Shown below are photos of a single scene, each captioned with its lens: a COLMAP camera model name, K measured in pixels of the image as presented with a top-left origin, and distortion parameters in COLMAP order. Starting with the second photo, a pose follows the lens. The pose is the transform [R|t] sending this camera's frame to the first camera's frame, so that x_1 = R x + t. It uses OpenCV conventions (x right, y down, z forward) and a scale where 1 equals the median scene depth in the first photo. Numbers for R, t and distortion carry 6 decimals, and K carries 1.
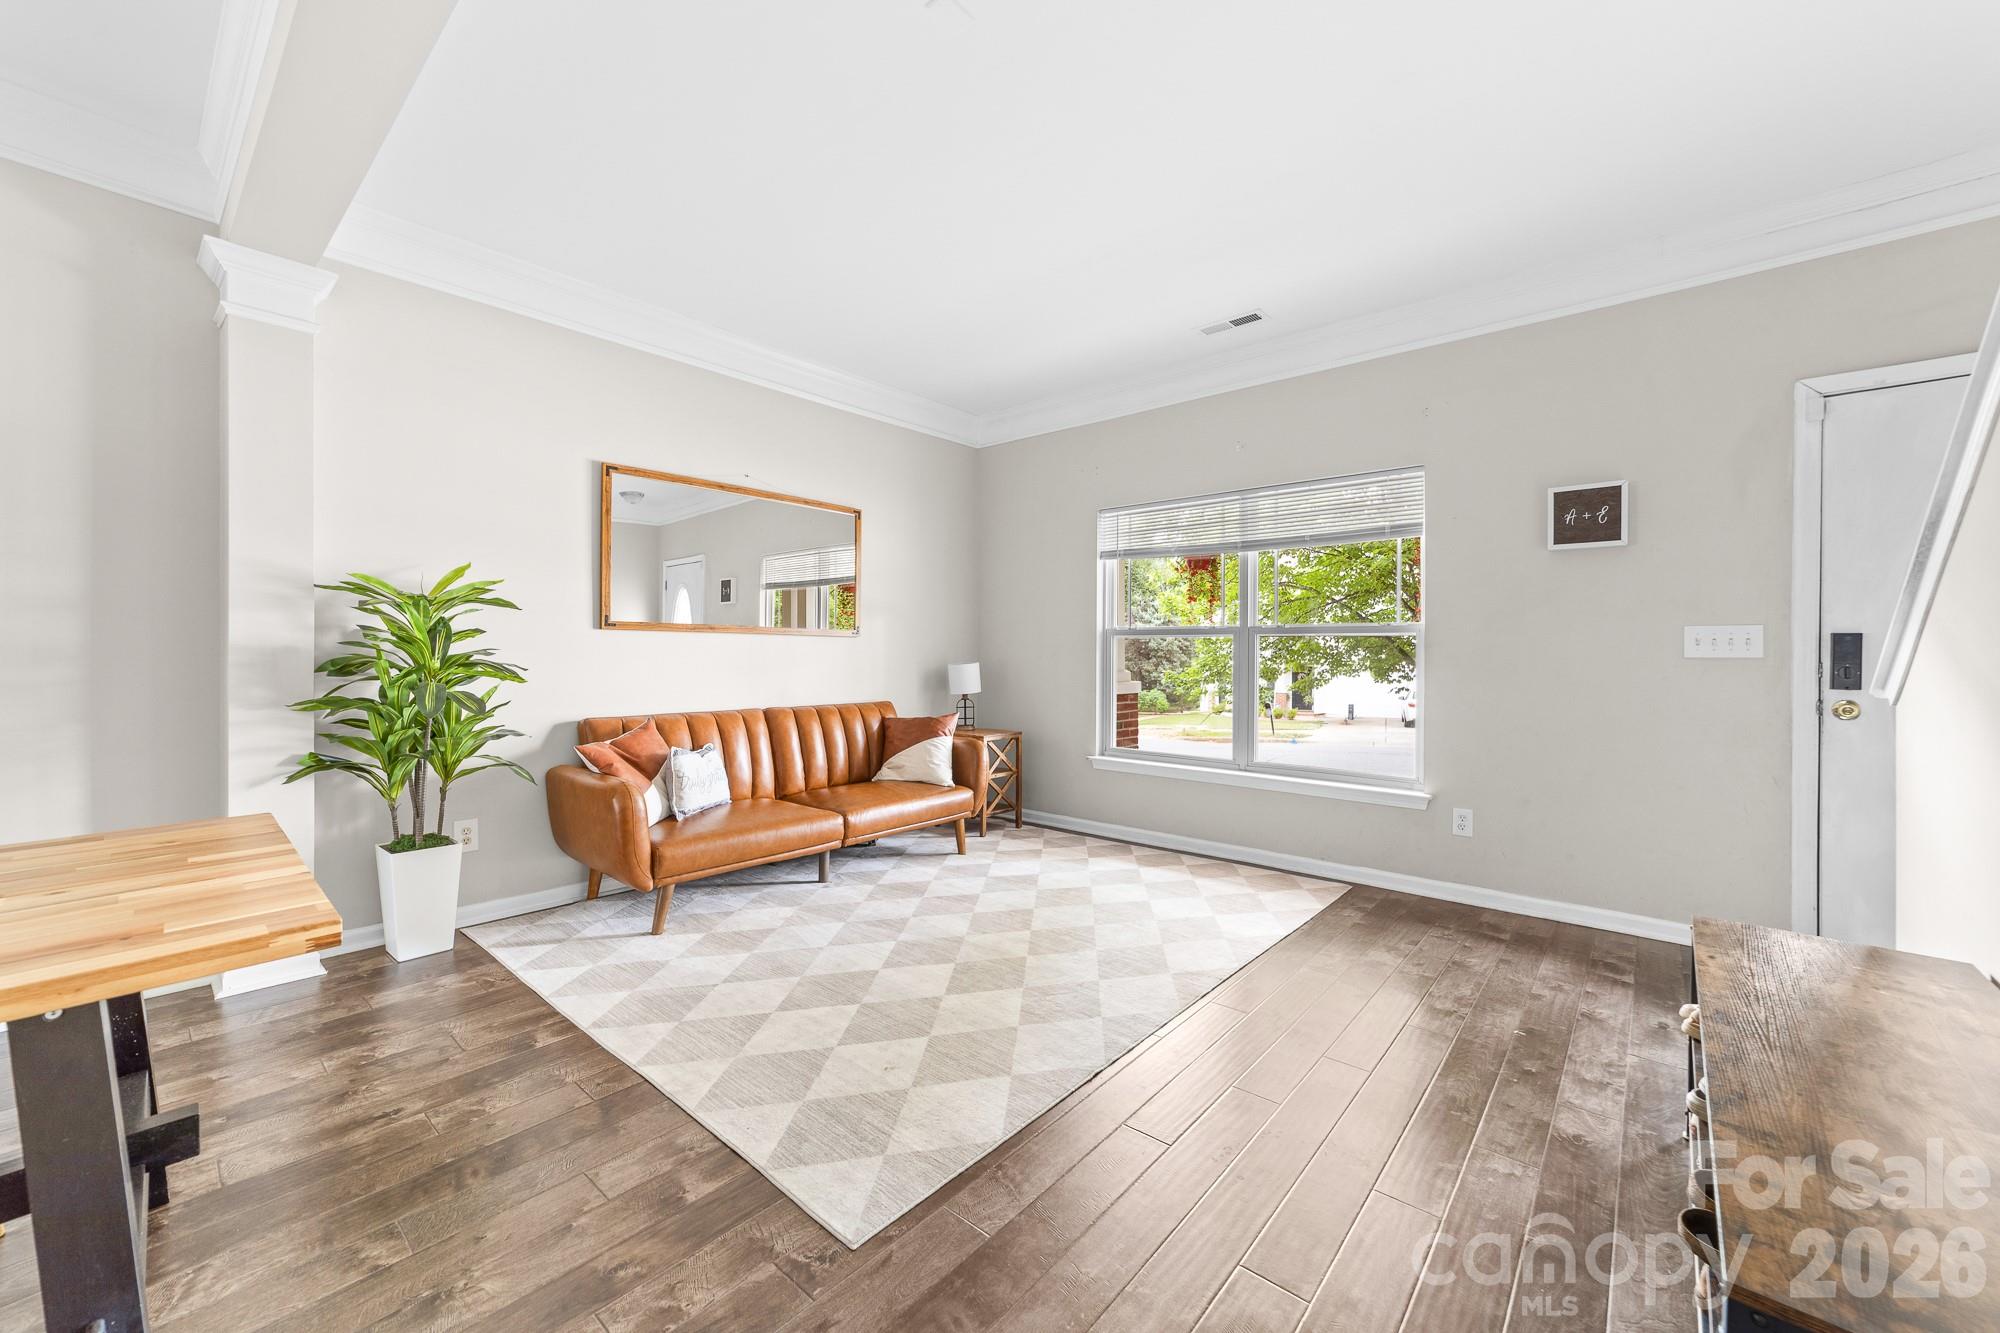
lens RADIAL K [[780.0, 0, 980.7], [0, 780.0, 651.2], [0, 0, 1]] dist [-0.014508, 0.000313]
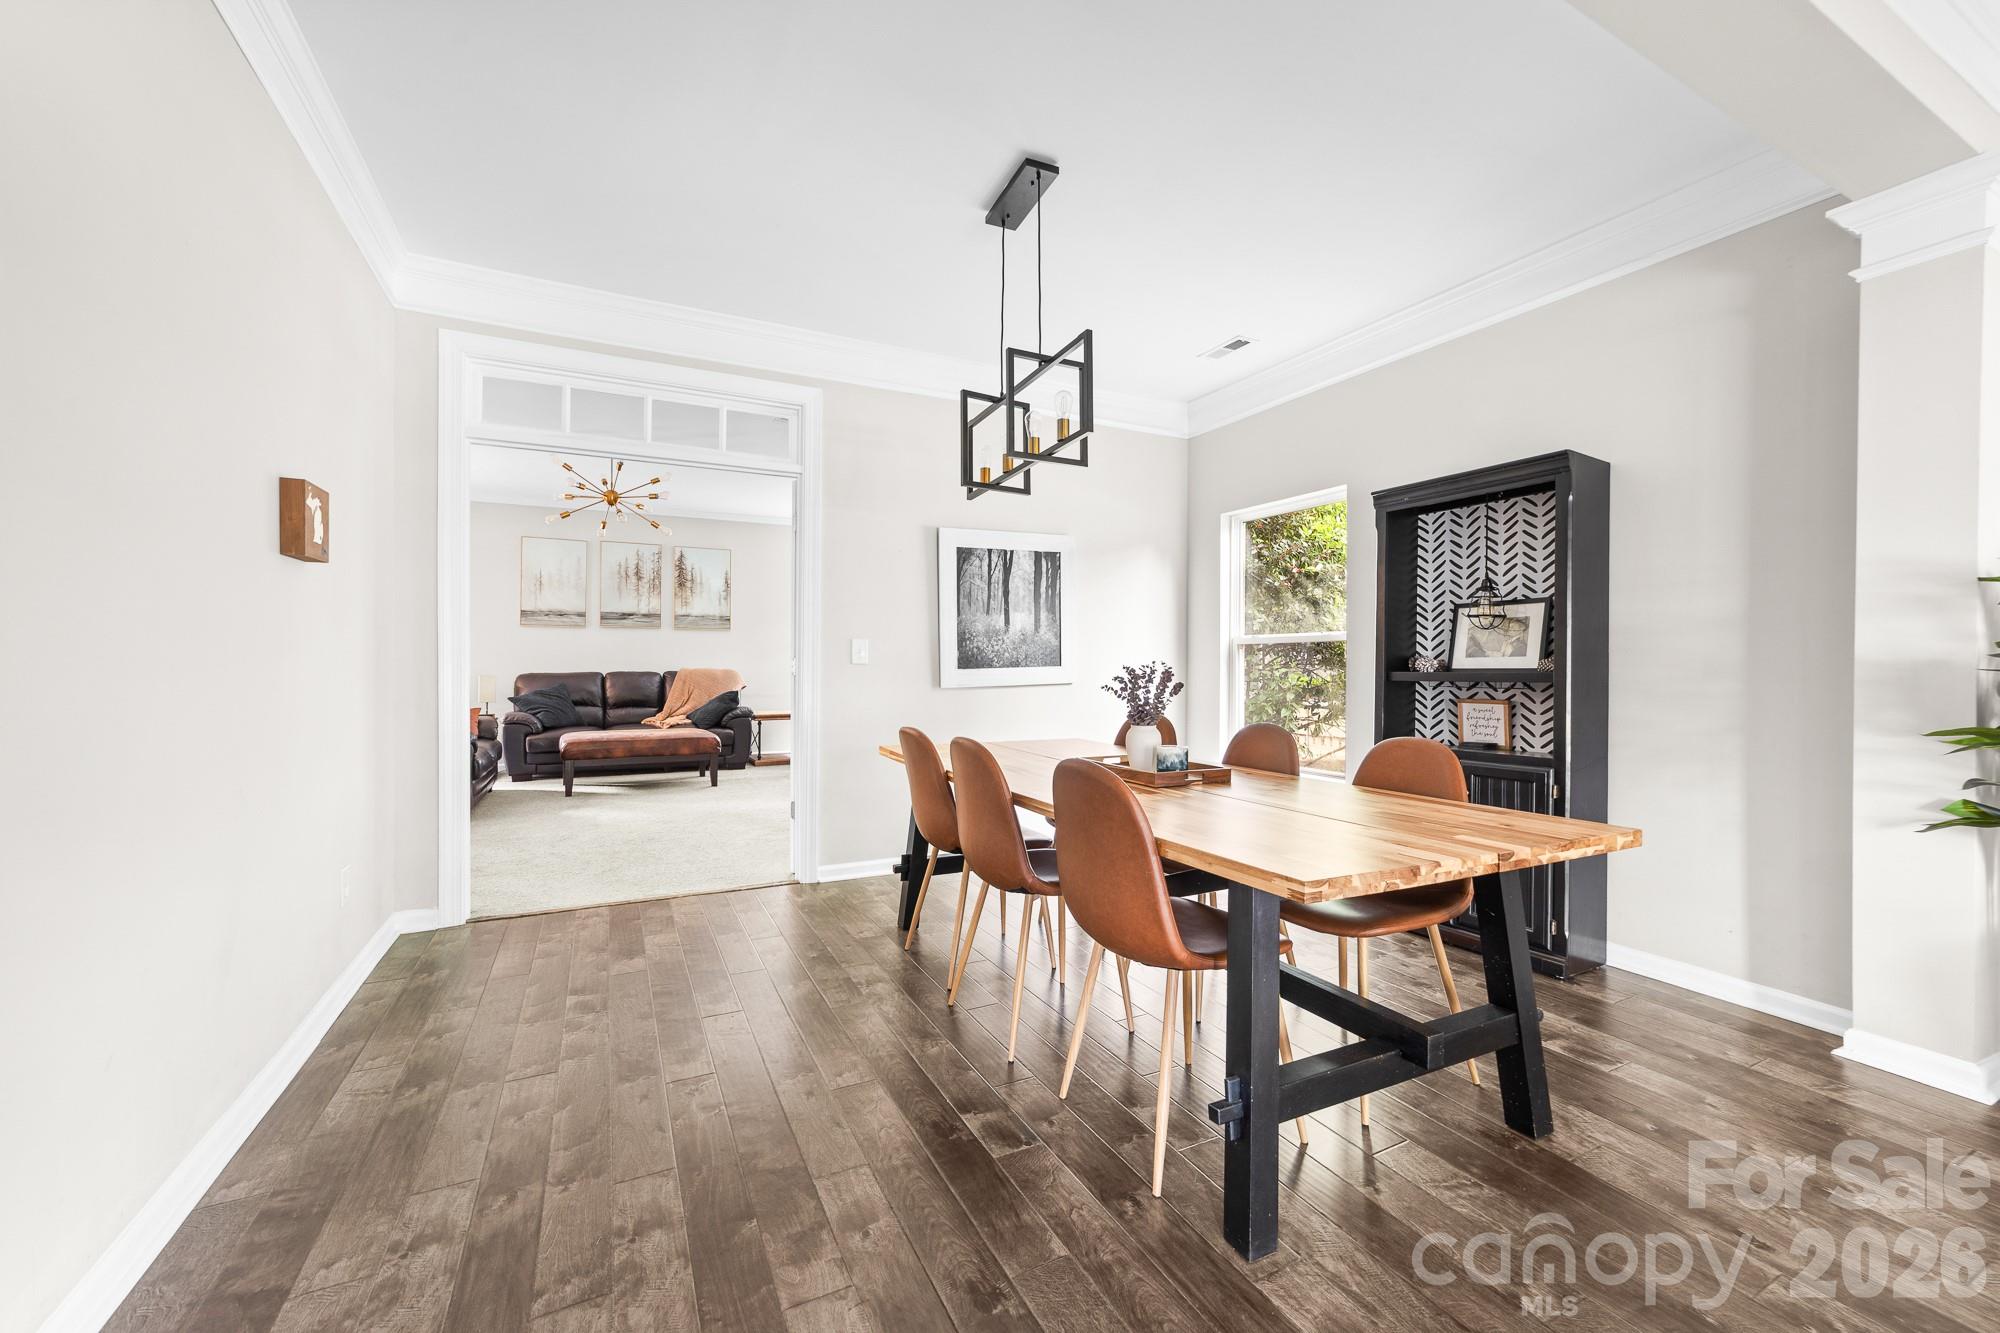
lens RADIAL K [[790.1, 0, 1000.0], [0, 790.1, 666.5], [0, 0, 1]] dist [-0.001754, -0.000046]
pose [[-0.362422, -0.001076, -0.932013, 0.170197], [-0.001563, 0.999999, -0.000547, 0.001194], [0.932013, 0.001258, -0.362423, 0.322678]]
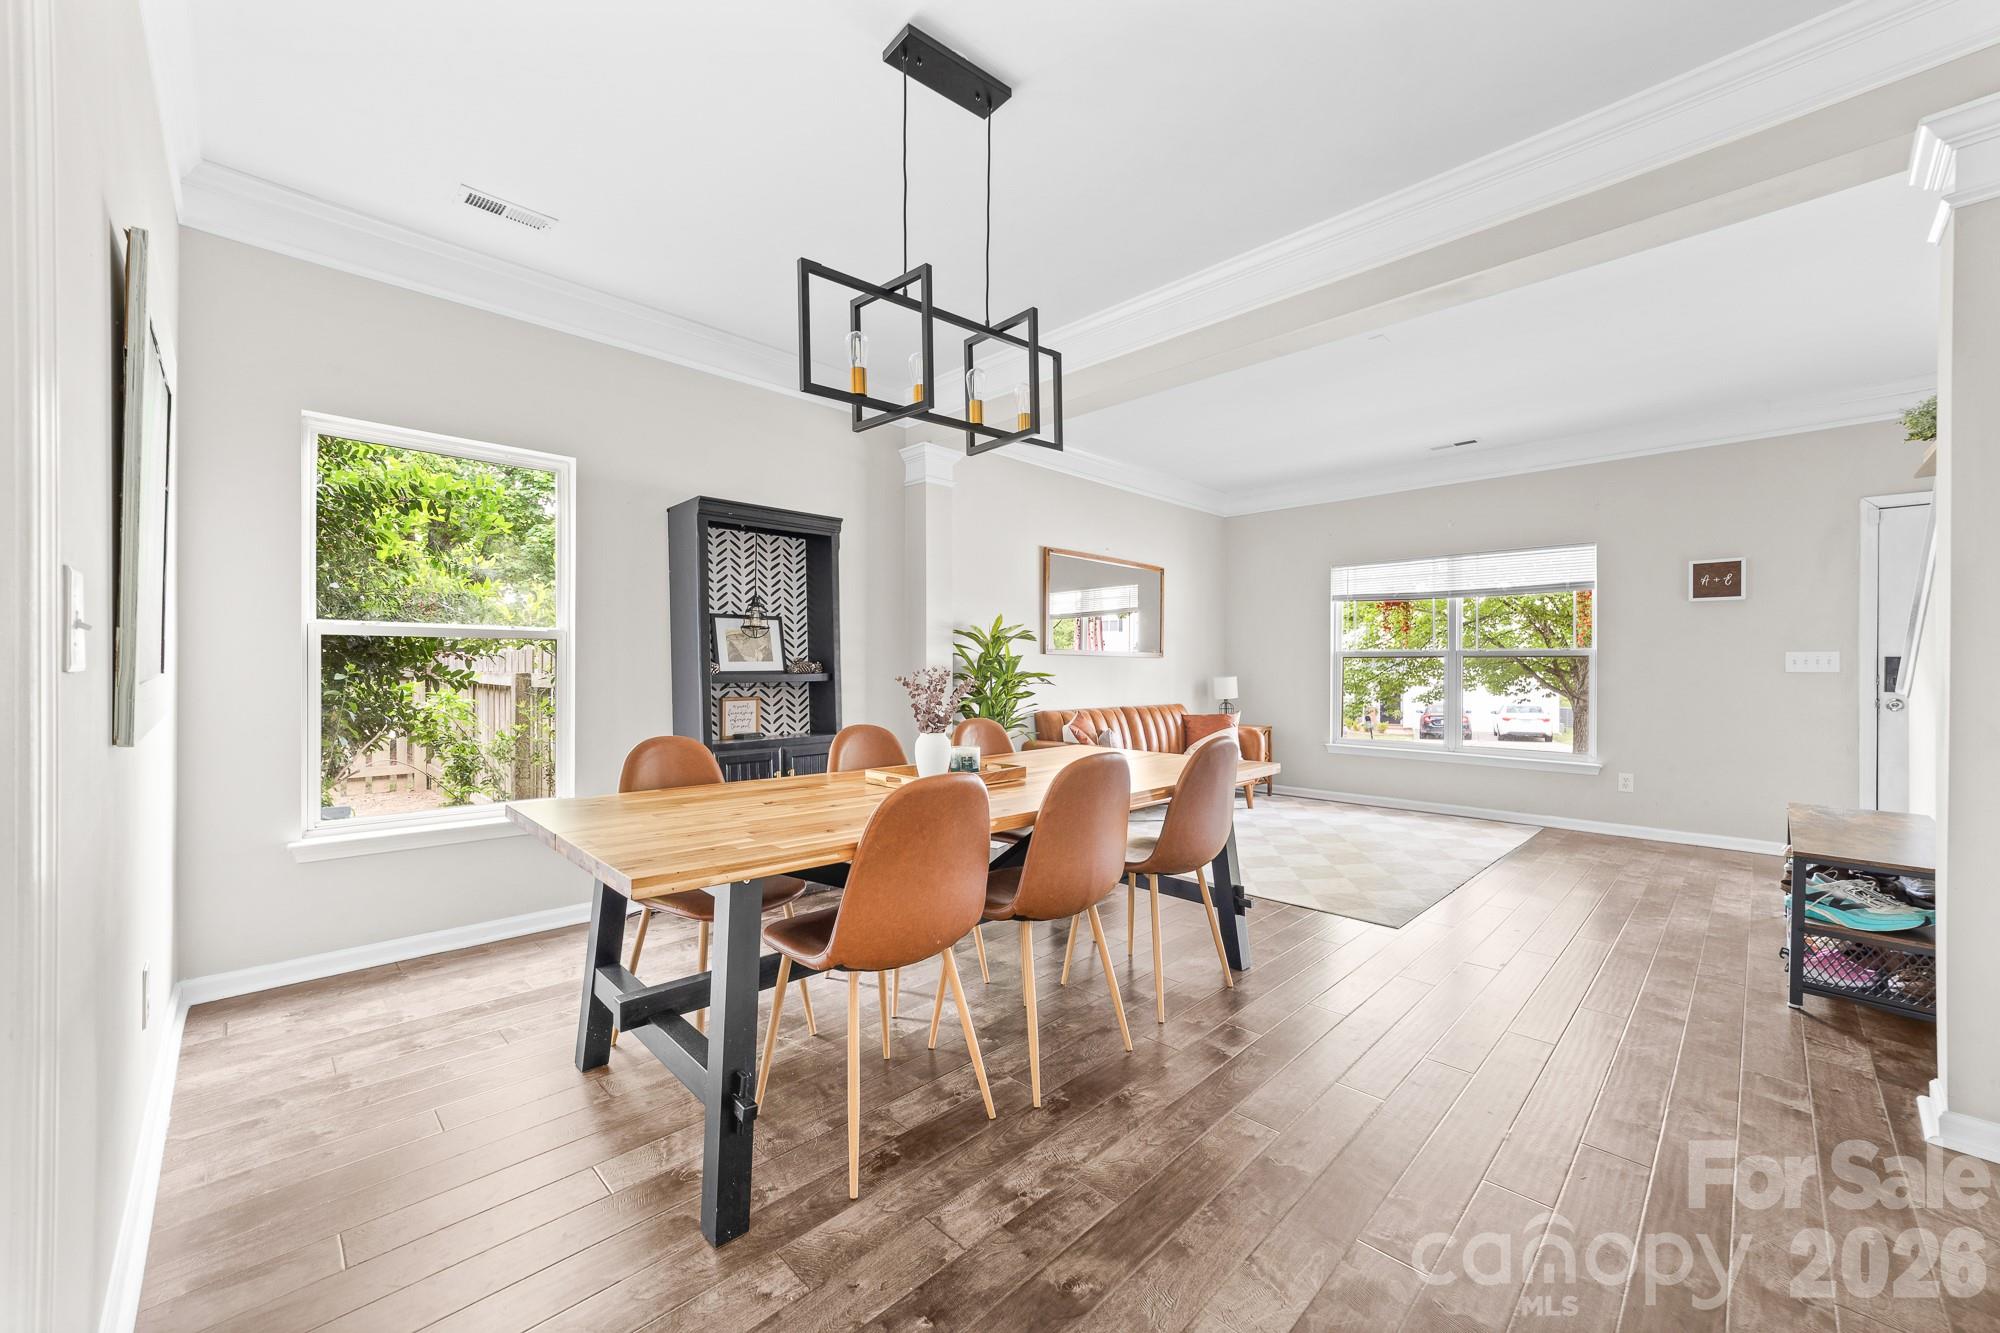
lens RADIAL K [[783.6, 0, 985.9], [0, 783.6, 666.1], [0, 0, 1]] dist [-0.001903, 0.000302]
pose [[0.998152, -0.001187, -0.060756, -0.545985], [0.001121, 0.999999, -0.001126, -0.003521], [0.060757, 0.001056, 0.998152, -0.611829]]
